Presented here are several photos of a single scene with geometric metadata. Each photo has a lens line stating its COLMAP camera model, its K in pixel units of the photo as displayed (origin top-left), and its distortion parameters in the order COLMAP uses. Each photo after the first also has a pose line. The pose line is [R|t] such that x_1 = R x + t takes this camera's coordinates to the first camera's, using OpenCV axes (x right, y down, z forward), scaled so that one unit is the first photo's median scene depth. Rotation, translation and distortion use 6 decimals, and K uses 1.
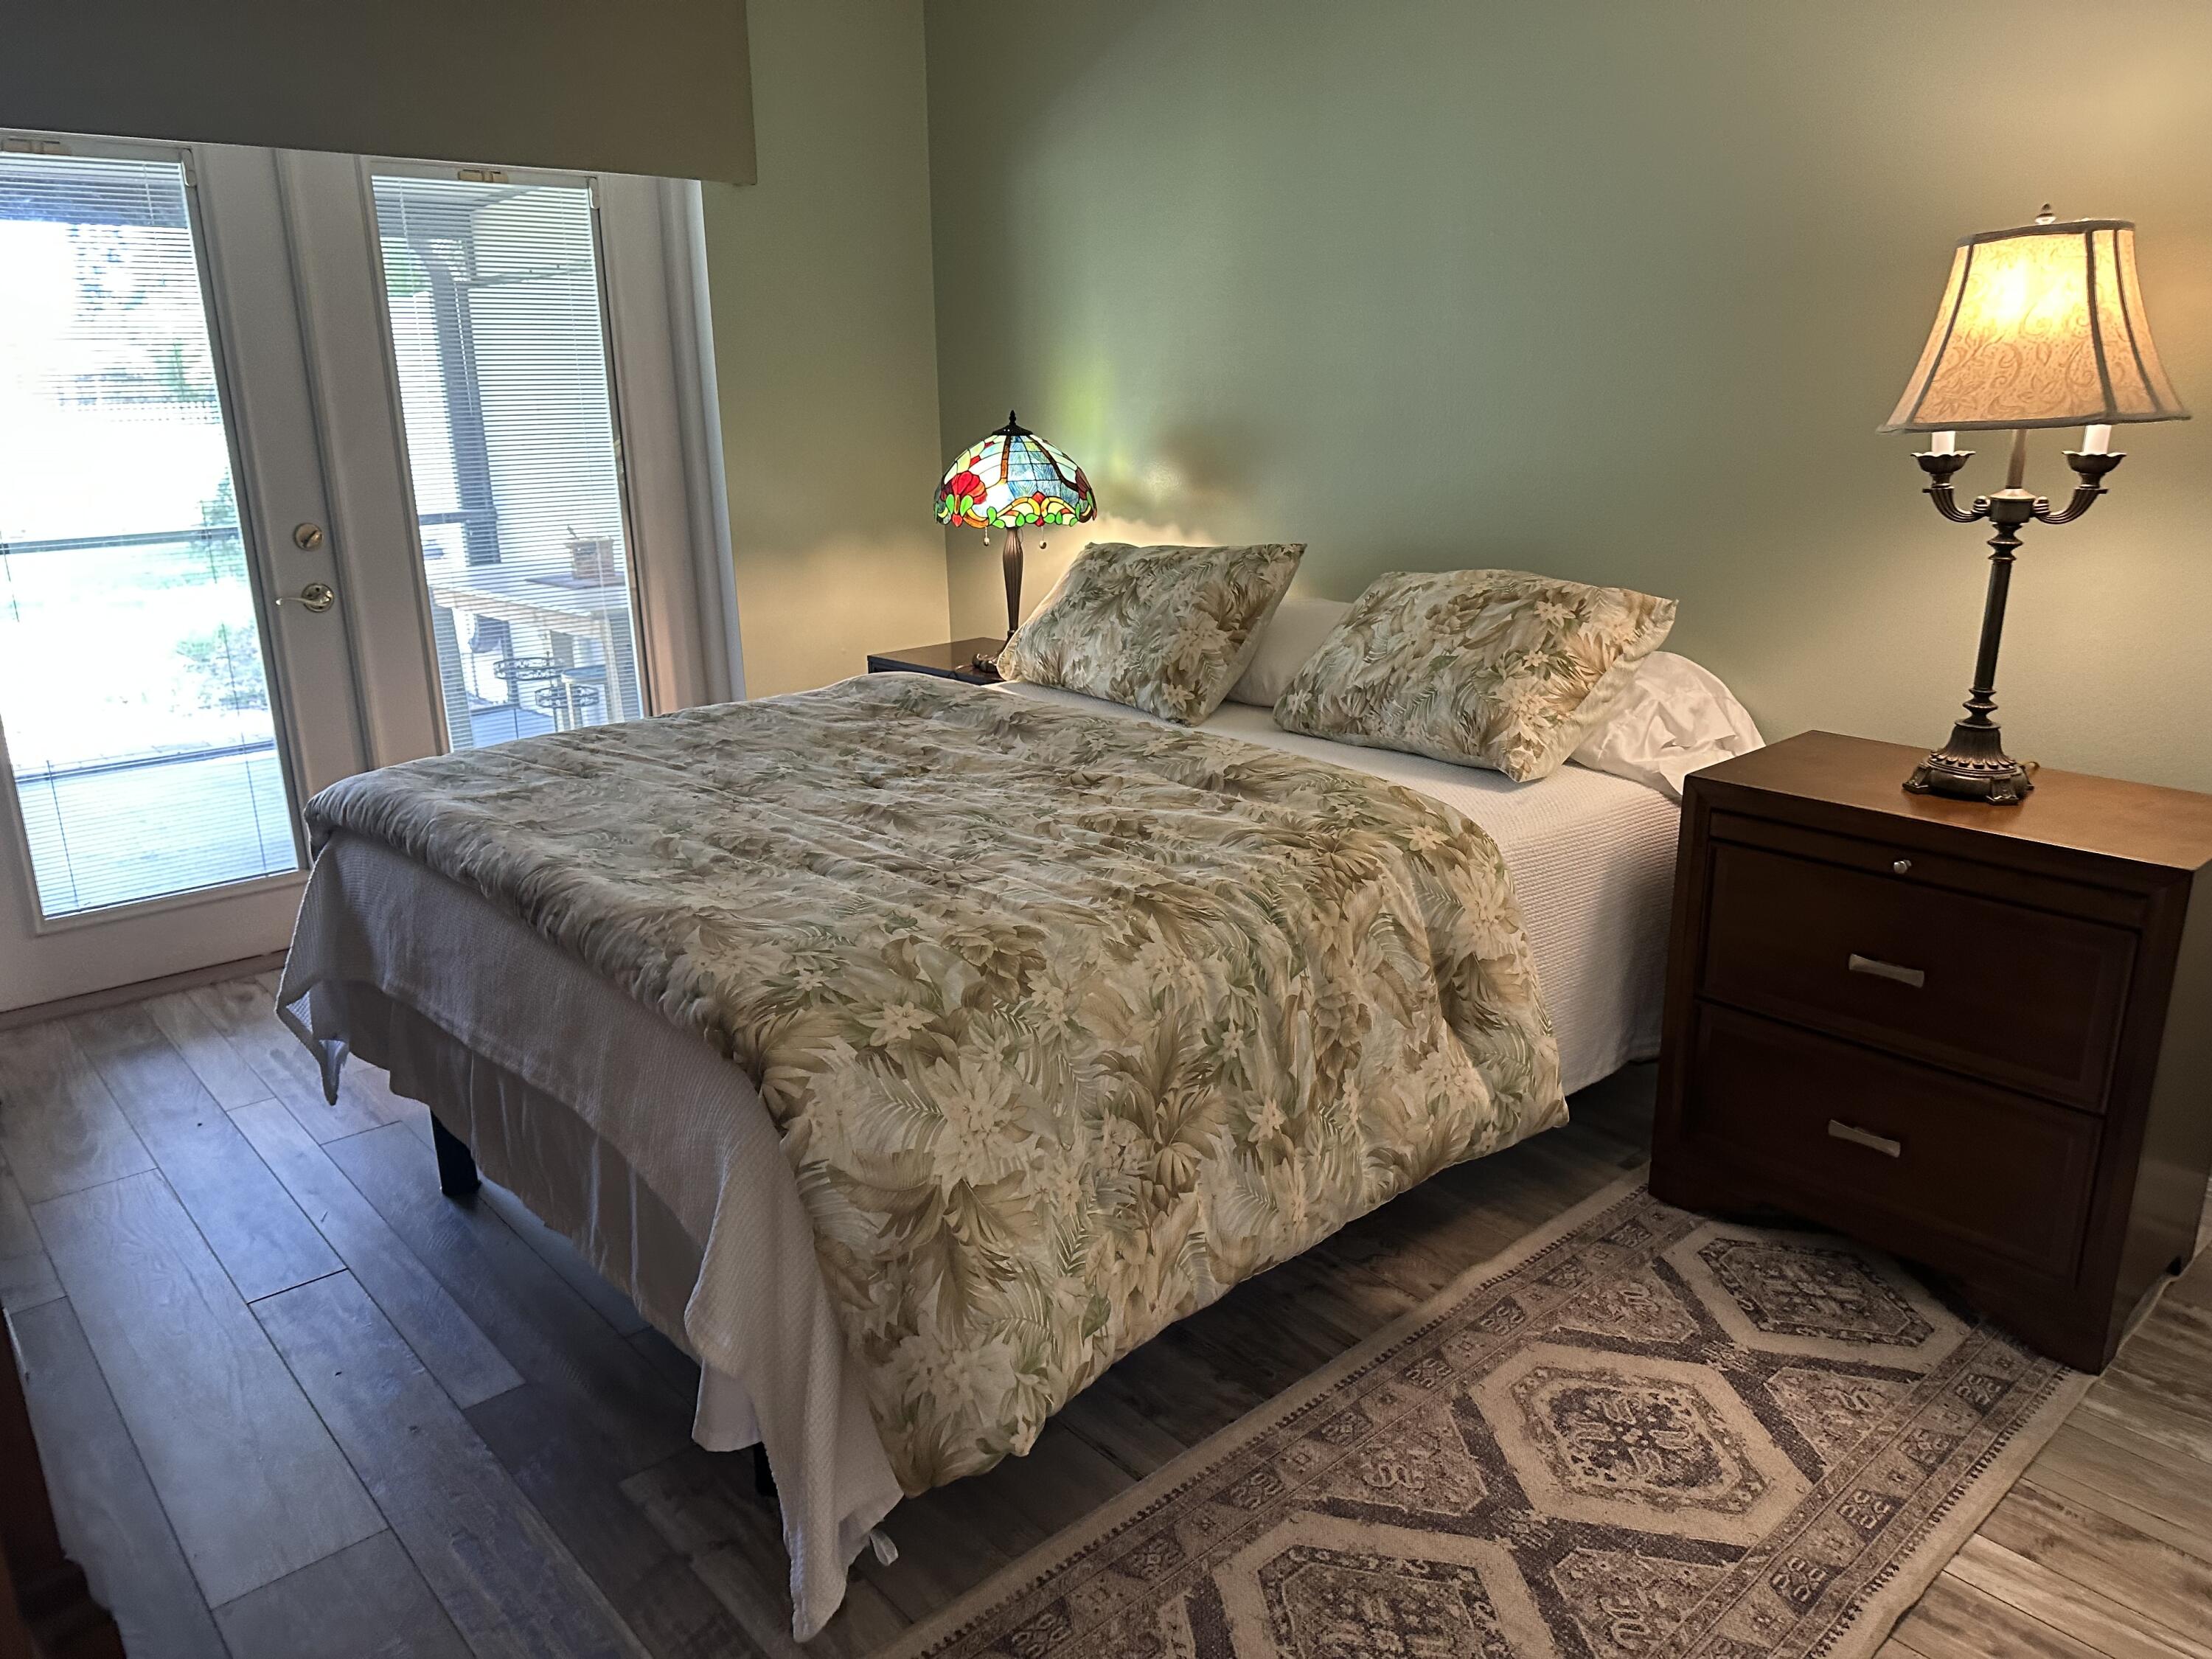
lens RADIAL K [[1544.6, 0, 1121.5], [0, 1544.6, 833.3], [0, 0, 1]] dist [0.149630, -0.260504]
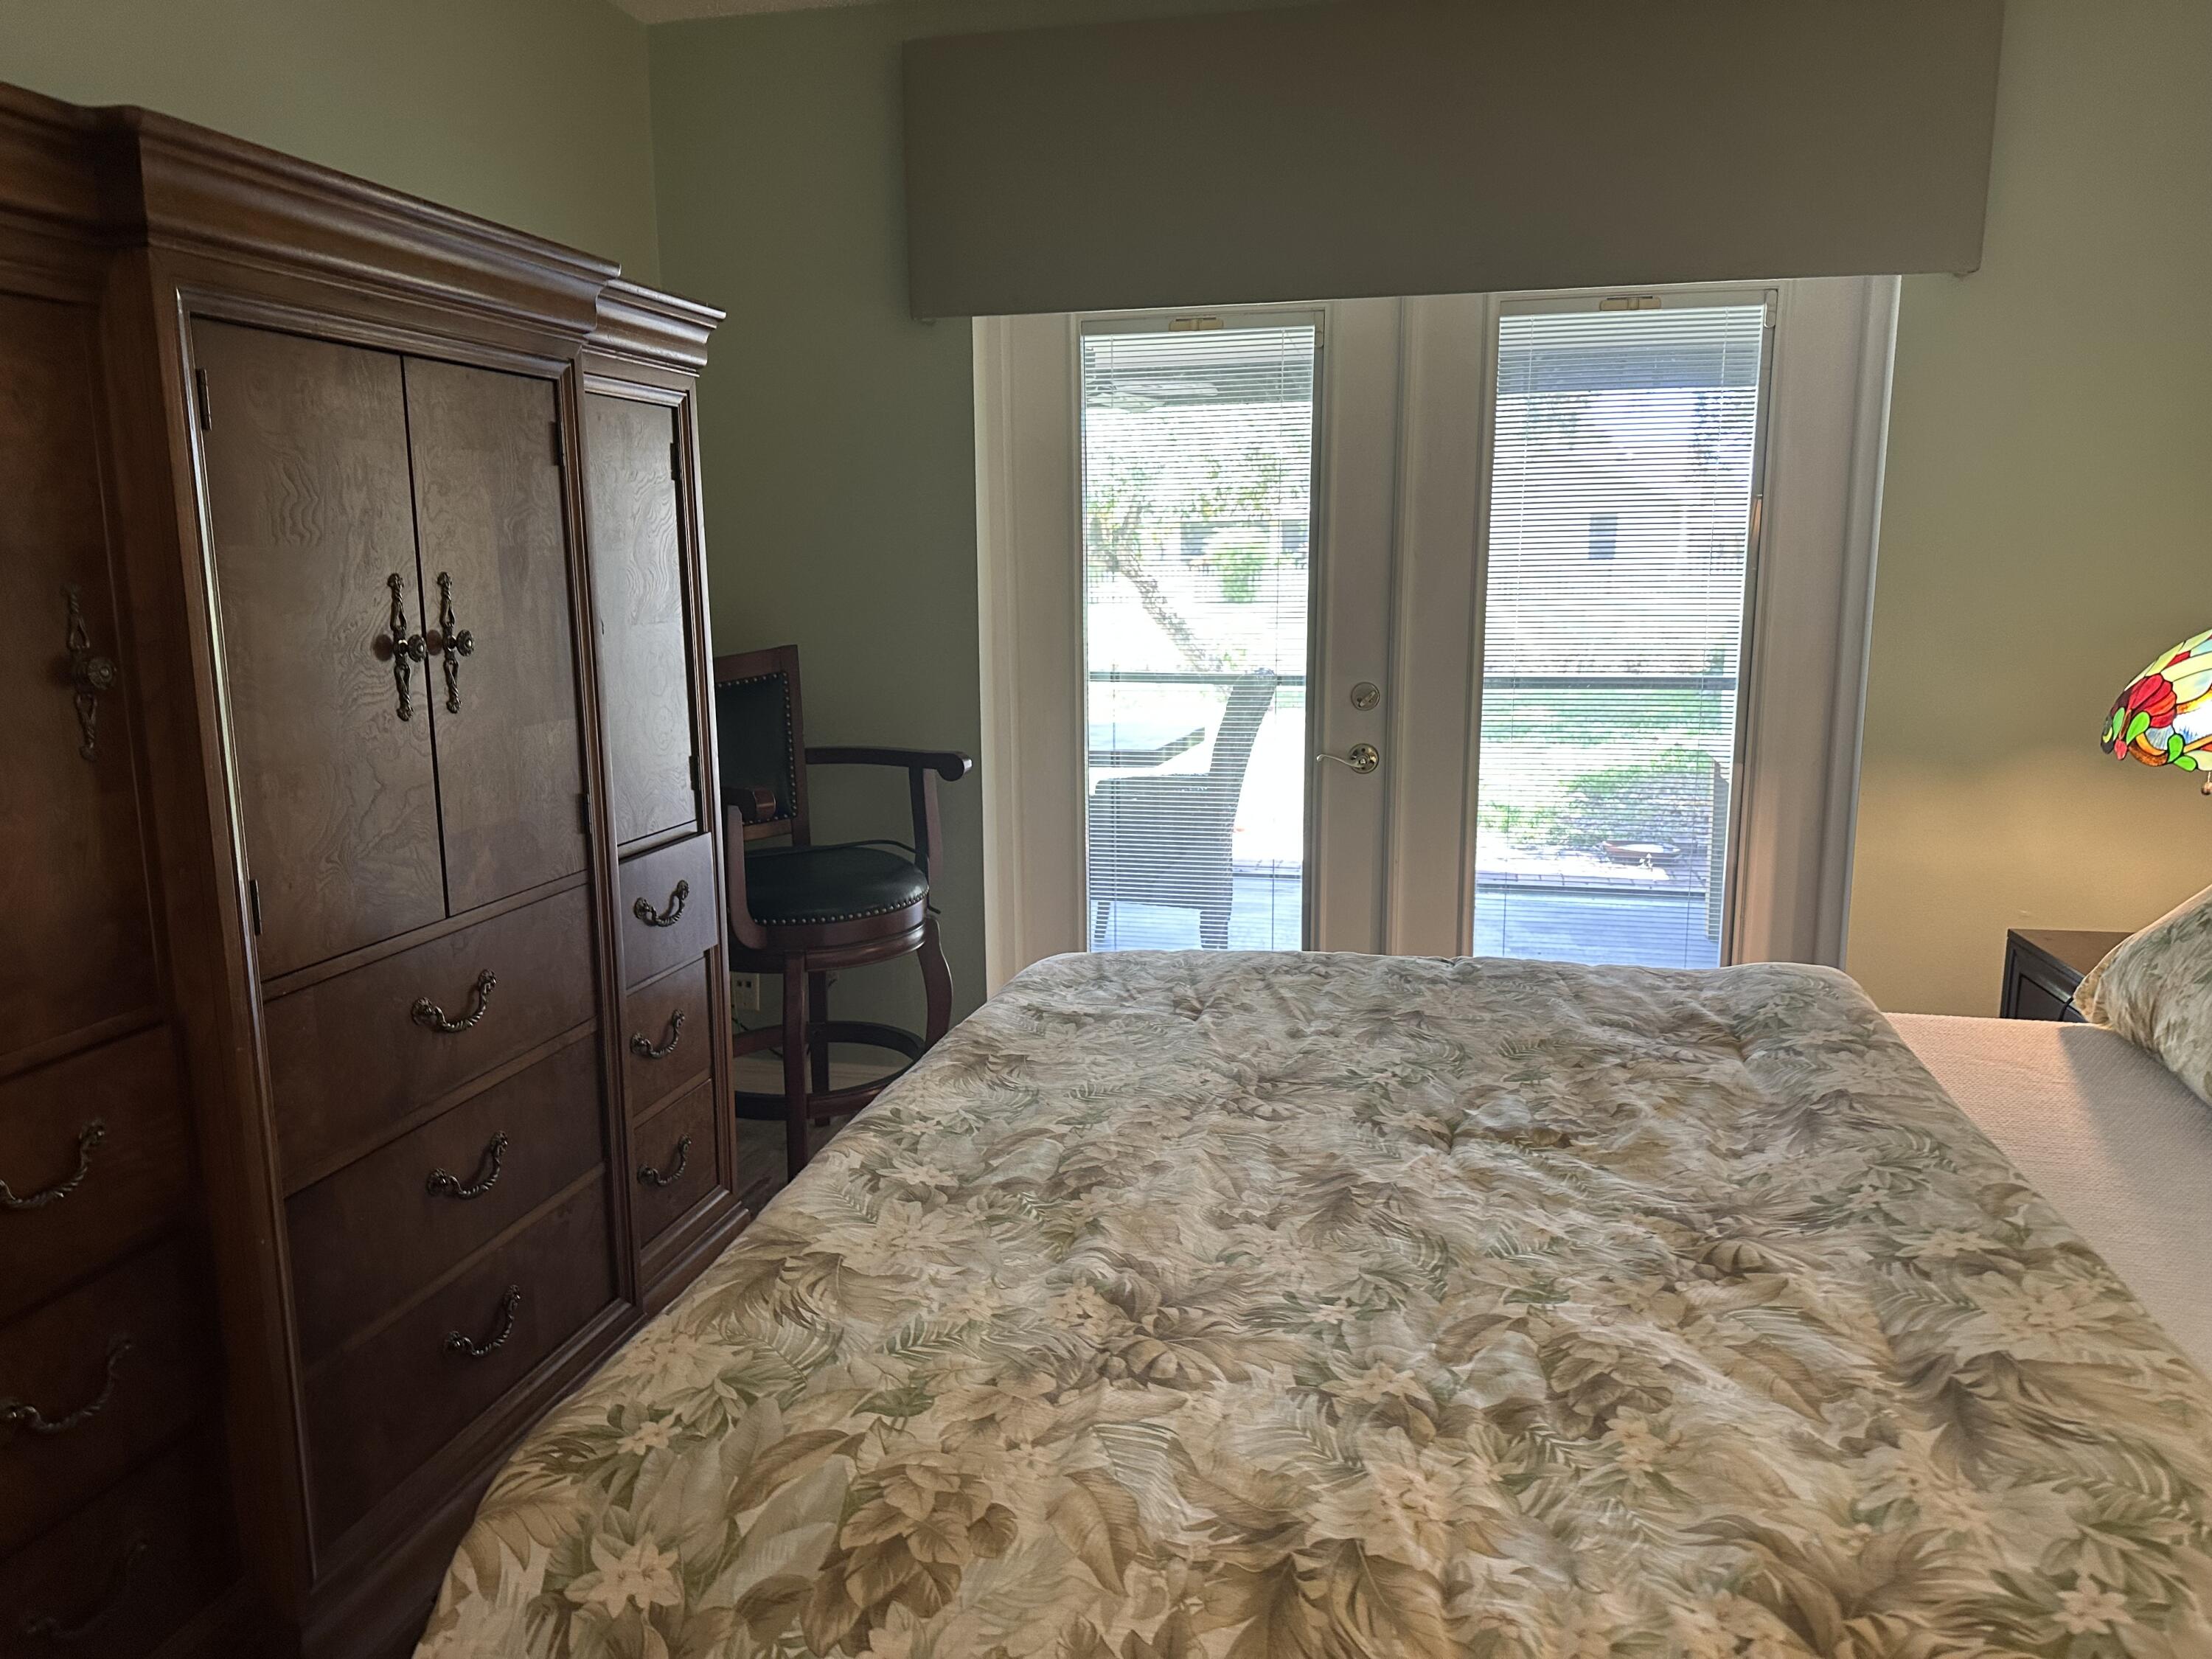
lens RADIAL K [[1544.6, 0, 1121.5], [0, 1544.6, 833.3], [0, 0, 1]] dist [0.149630, -0.260504]
pose [[0.569077, 0.155700, -0.807409, 0.298376], [-0.230932, 0.972654, 0.024801, -0.157119], [0.789191, 0.172343, 0.589470, 0.551202]]
